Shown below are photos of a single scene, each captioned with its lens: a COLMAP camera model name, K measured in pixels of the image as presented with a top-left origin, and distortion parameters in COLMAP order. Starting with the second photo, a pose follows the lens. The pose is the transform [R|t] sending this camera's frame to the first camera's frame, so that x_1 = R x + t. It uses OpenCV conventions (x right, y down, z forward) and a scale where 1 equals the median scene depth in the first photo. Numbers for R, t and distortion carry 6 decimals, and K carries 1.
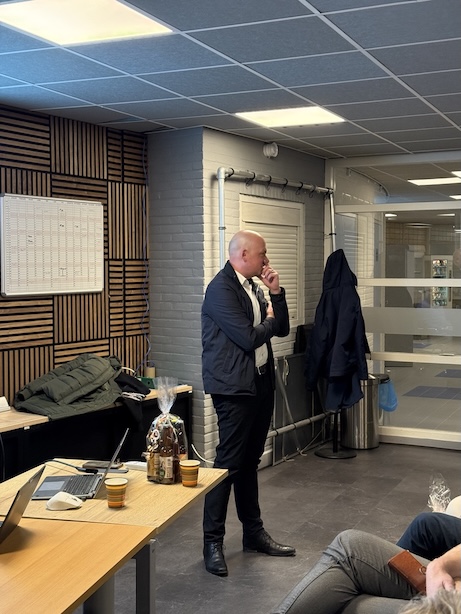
lens RADIAL K [[862.7, 0, 231.6], [0, 862.7, 303.2], [0, 0, 1]] dist [0.151616, 0.000000]
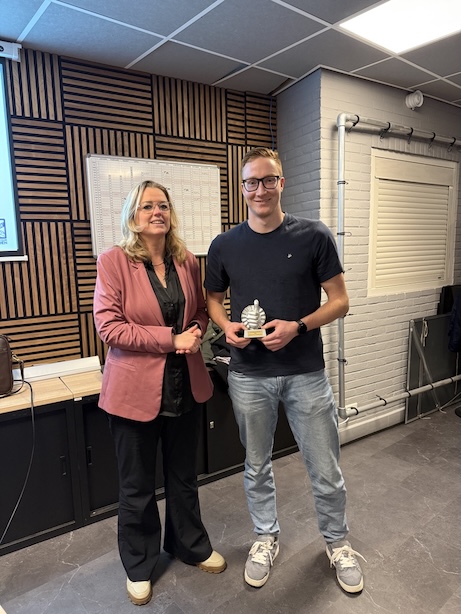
lens RADIAL K [[423.8, 0, 235.9], [0, 423.8, 307.4], [0, 0, 1]] dist [0.024463, -0.028922]
pose [[0.898893, 0.046588, -0.435684, 0.097381], [-0.000033, 0.994338, 0.106259, -0.003826], [0.438168, -0.095501, 0.893805, 0.572242]]
